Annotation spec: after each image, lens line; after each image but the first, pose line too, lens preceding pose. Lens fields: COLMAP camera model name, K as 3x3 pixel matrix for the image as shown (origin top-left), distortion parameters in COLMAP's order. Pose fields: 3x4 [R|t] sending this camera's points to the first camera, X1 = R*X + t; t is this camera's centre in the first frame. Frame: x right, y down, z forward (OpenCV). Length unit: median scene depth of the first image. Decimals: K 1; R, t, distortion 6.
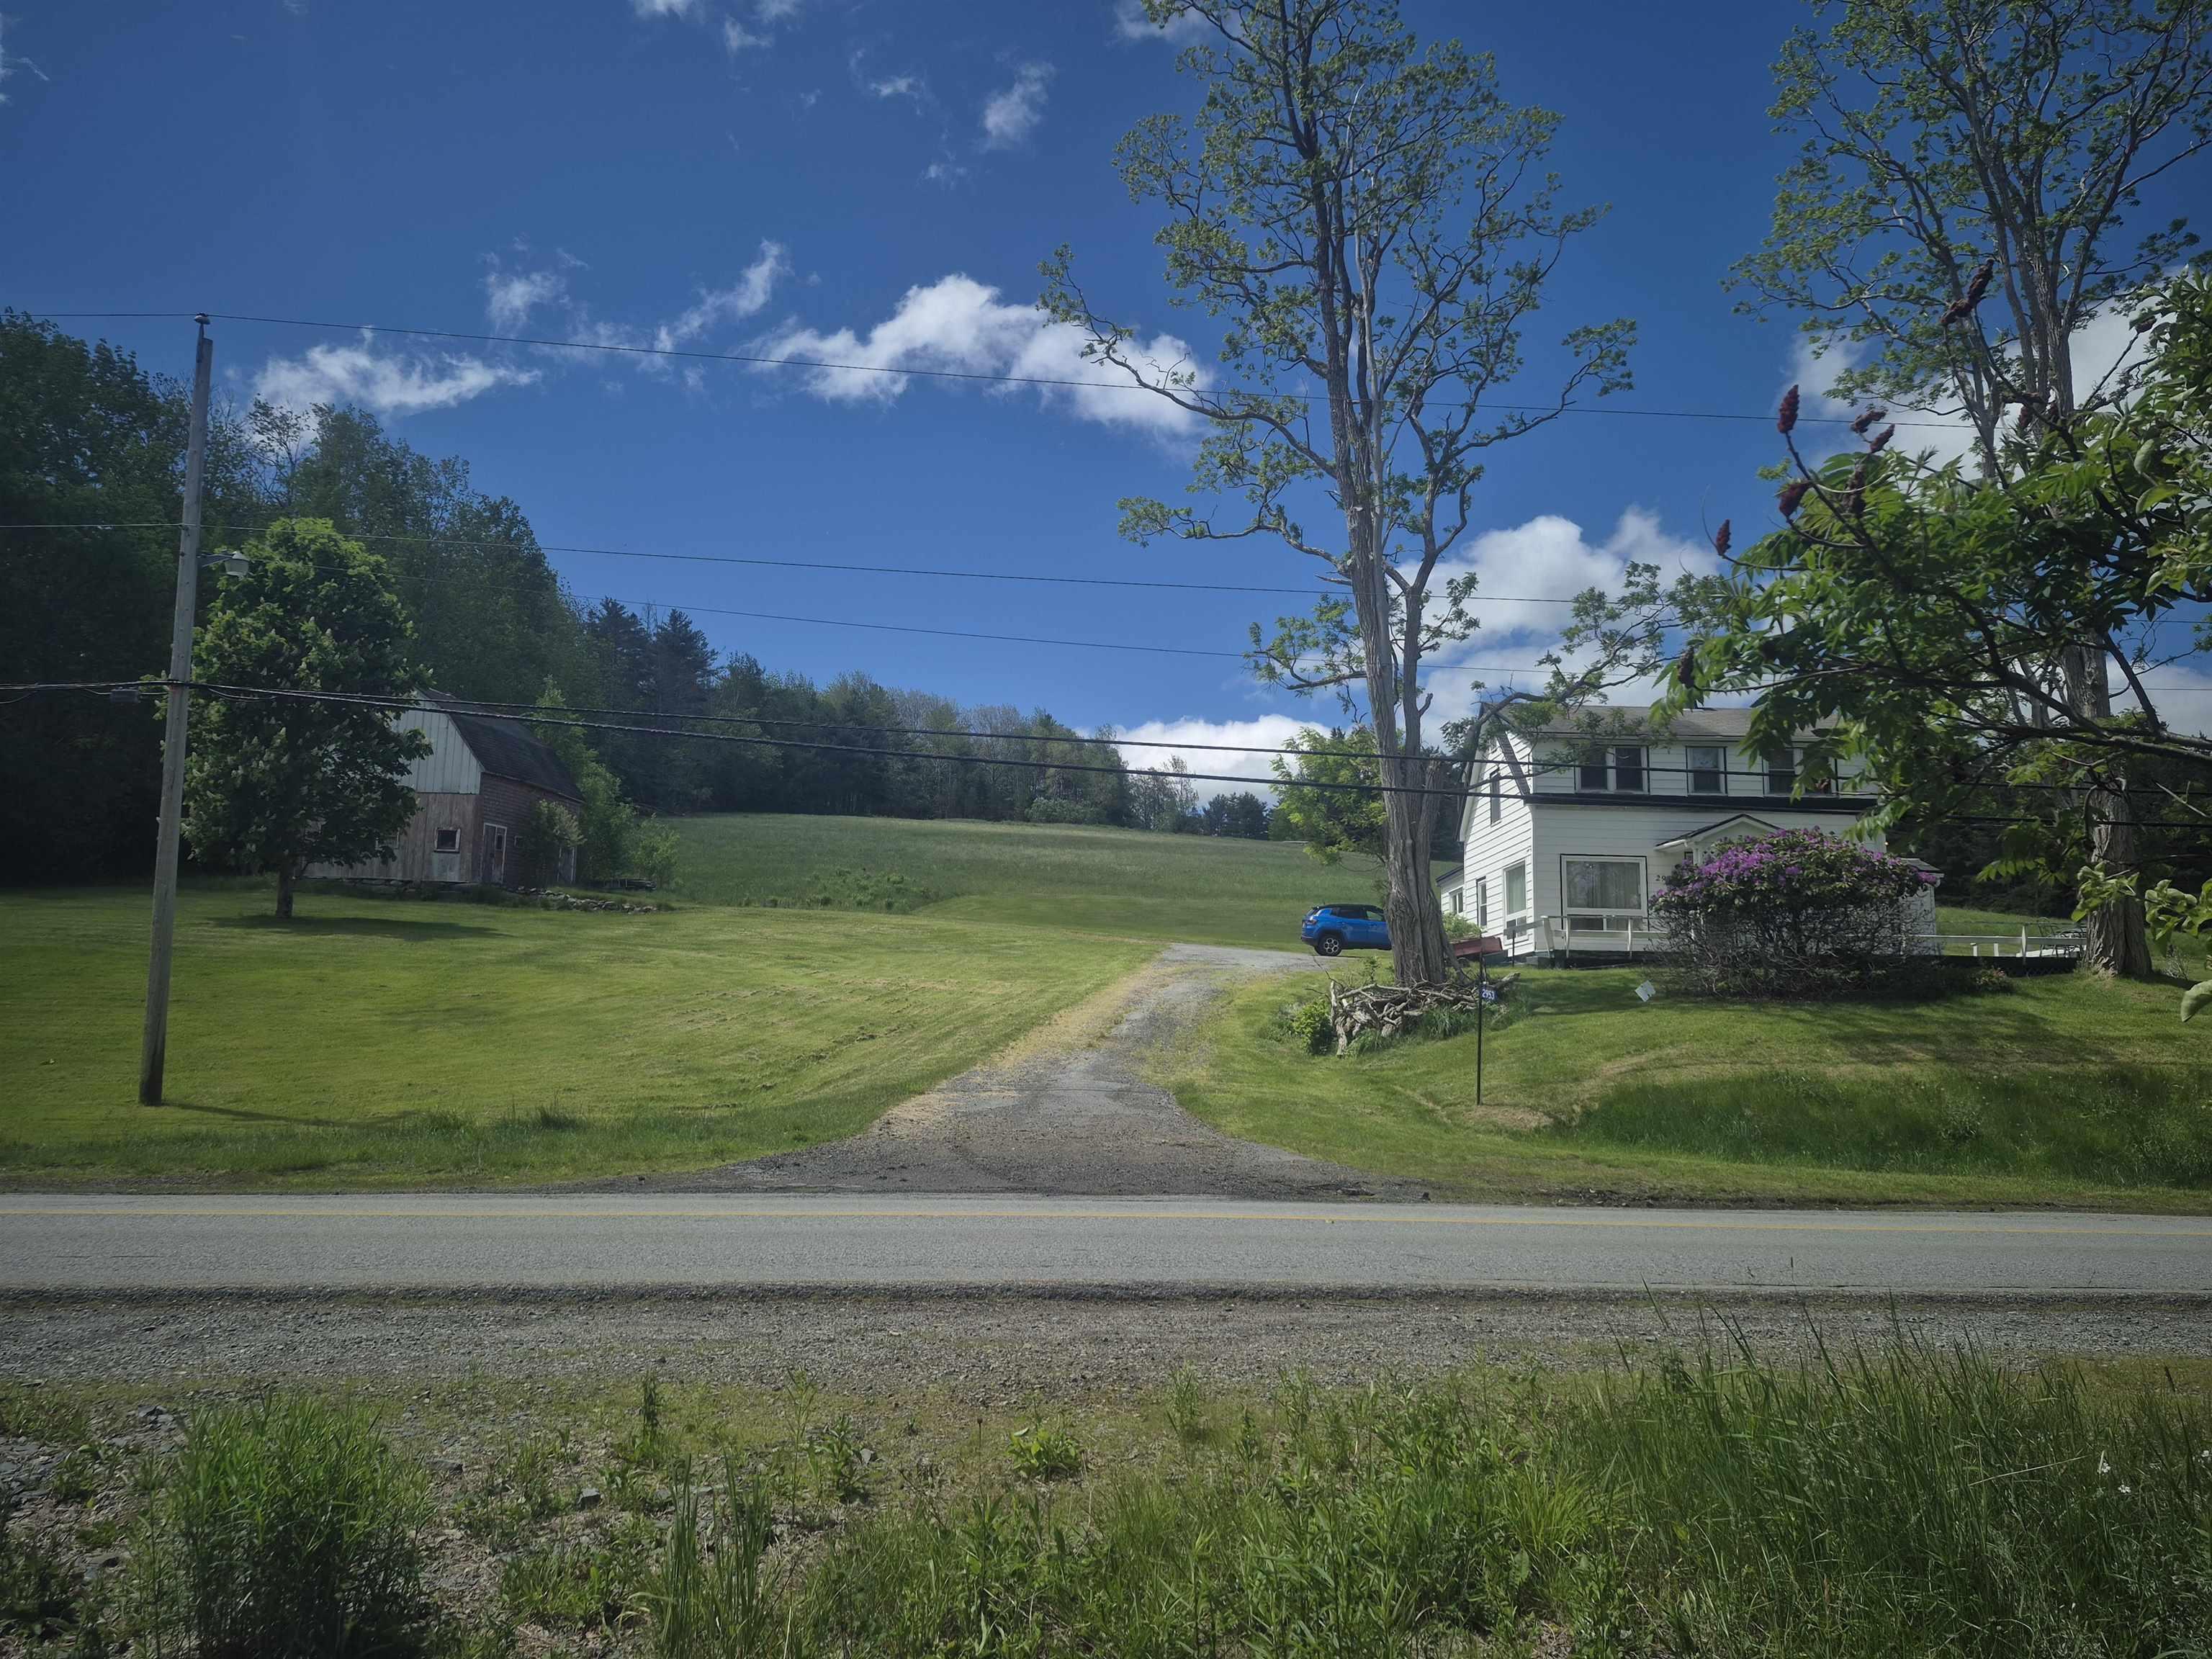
lens RADIAL K [[1537.8, 0, 1104.8], [0, 1537.8, 824.6], [0, 0, 1]] dist [0.091393, -0.095949]
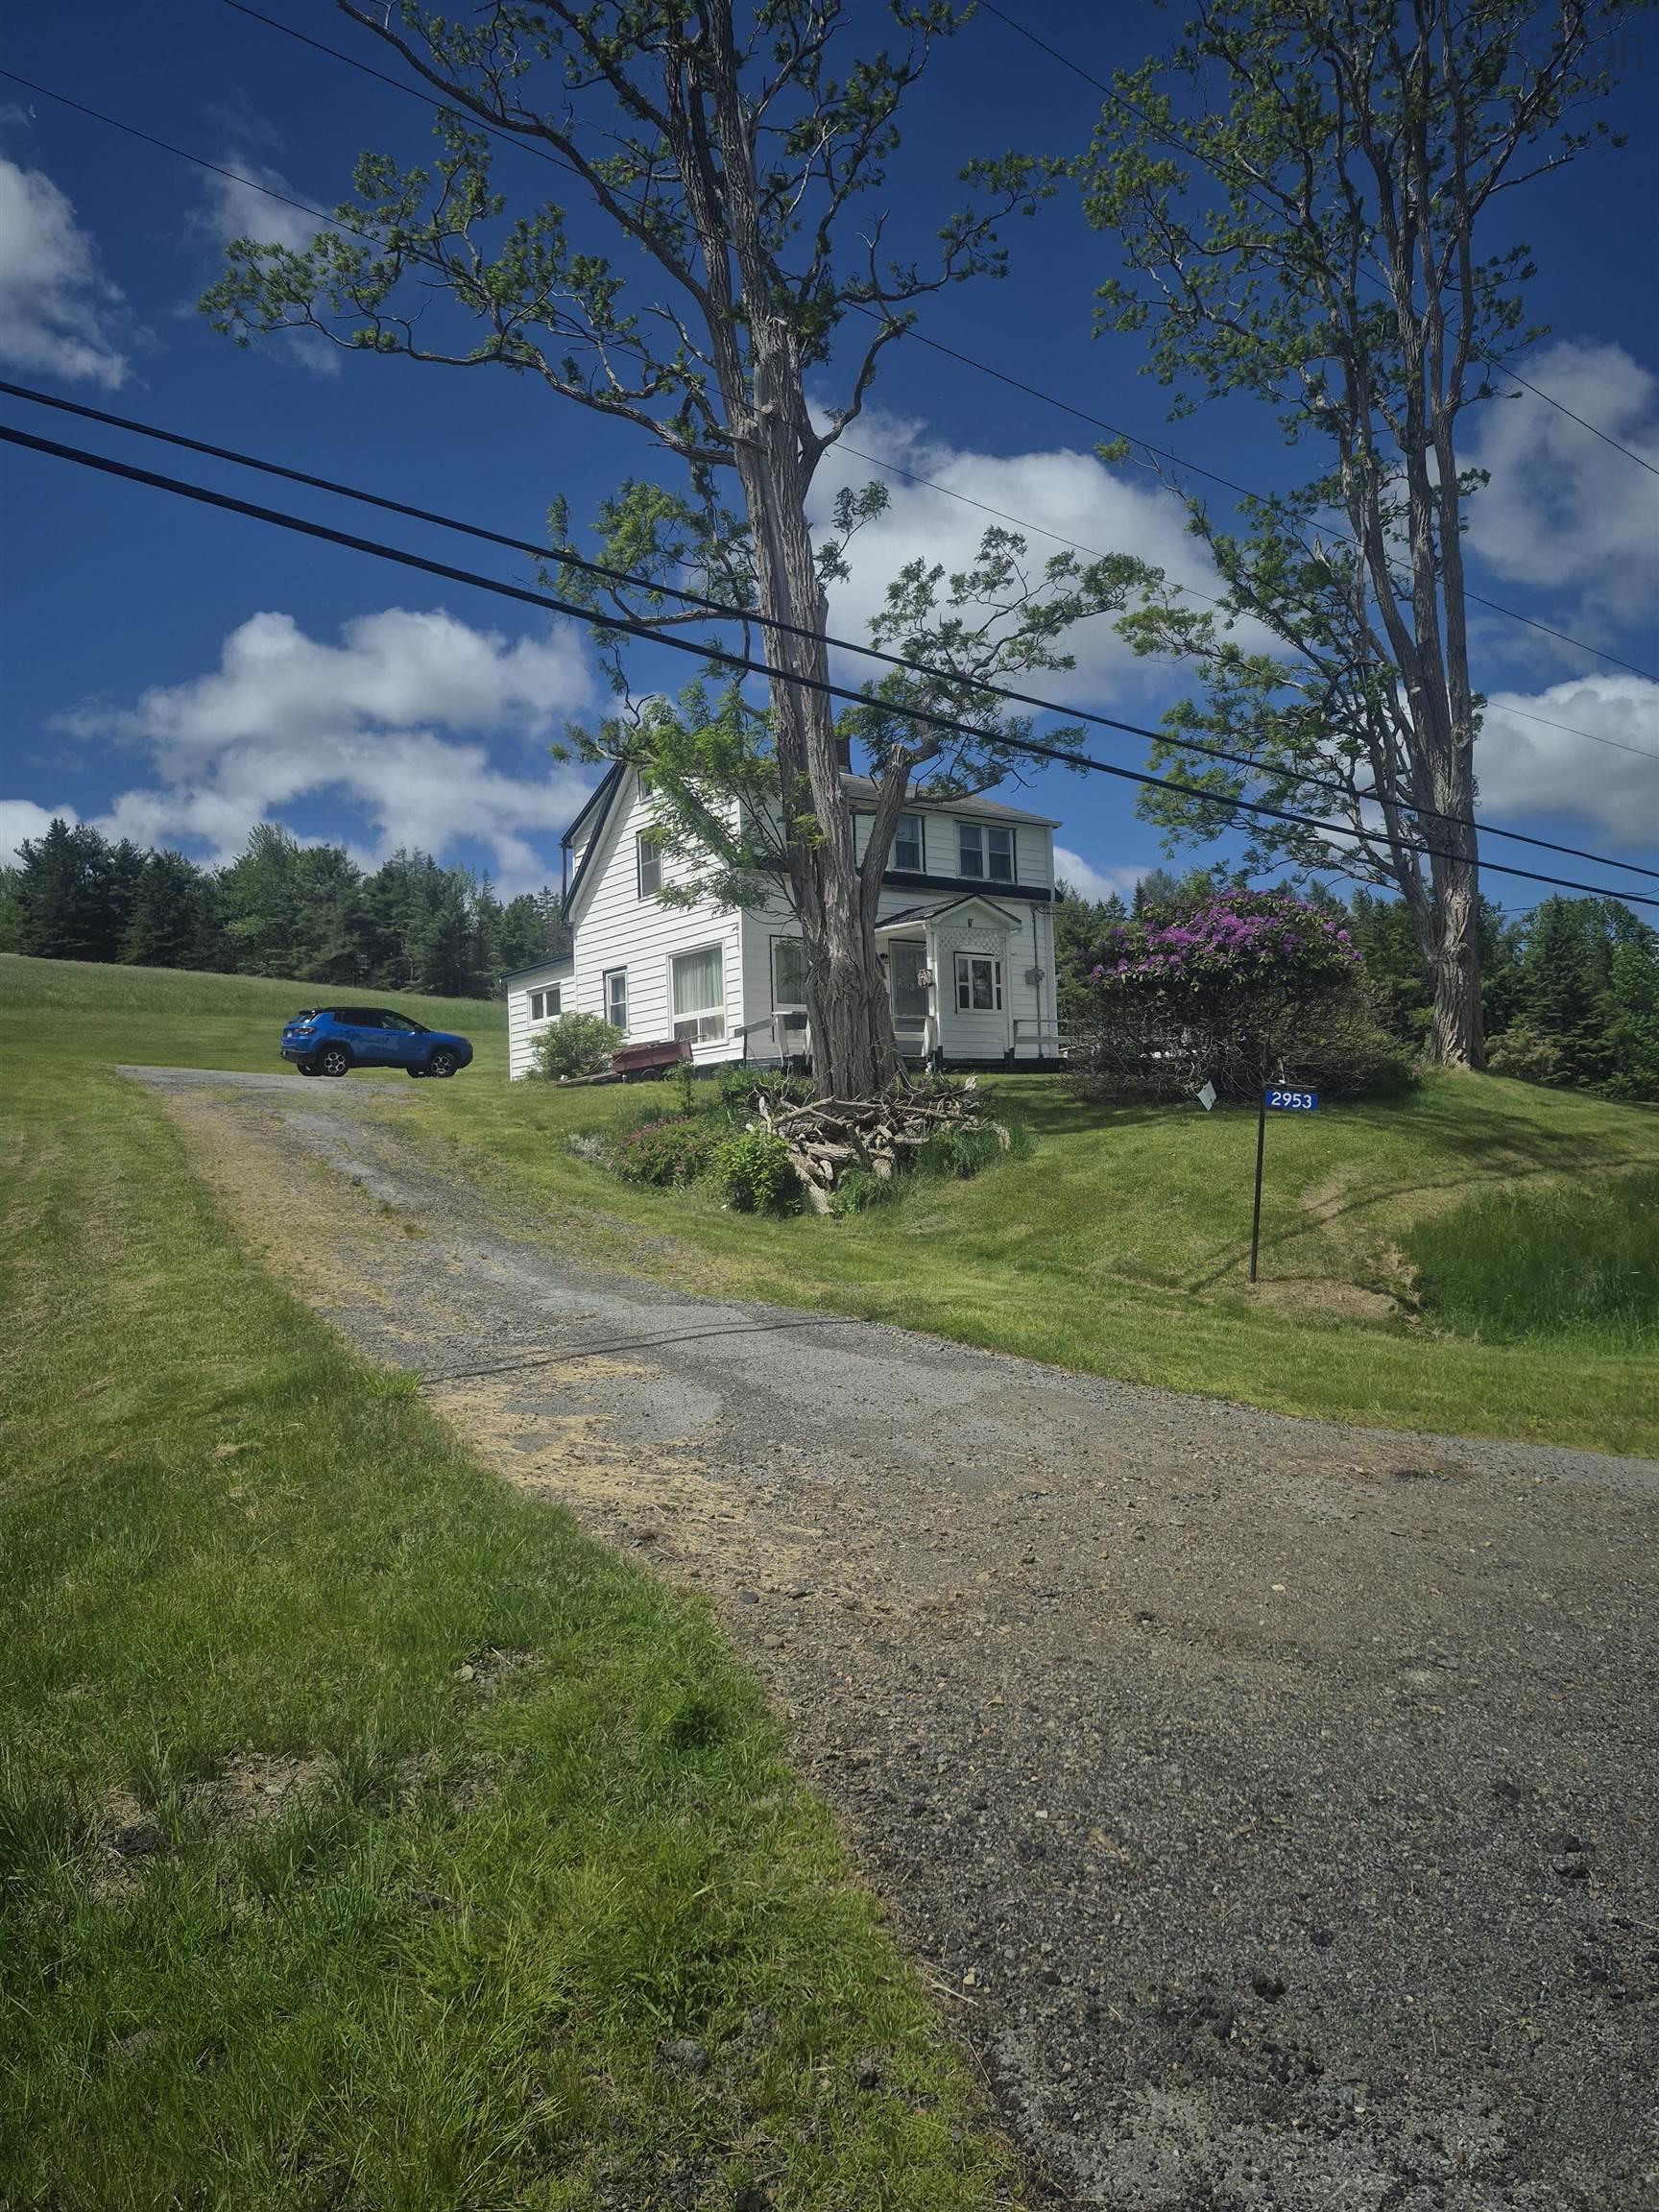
lens RADIAL K [[1537.8, 0, 787.2], [0, 1537.8, 1104.2], [0, 0, 1]] dist [0.091393, -0.095949]
pose [[0.812489, -0.025315, 0.582427, -0.149037], [-0.030558, 0.995834, 0.085911, 0.037110], [-0.582176, -0.087600, 0.808330, 0.362202]]
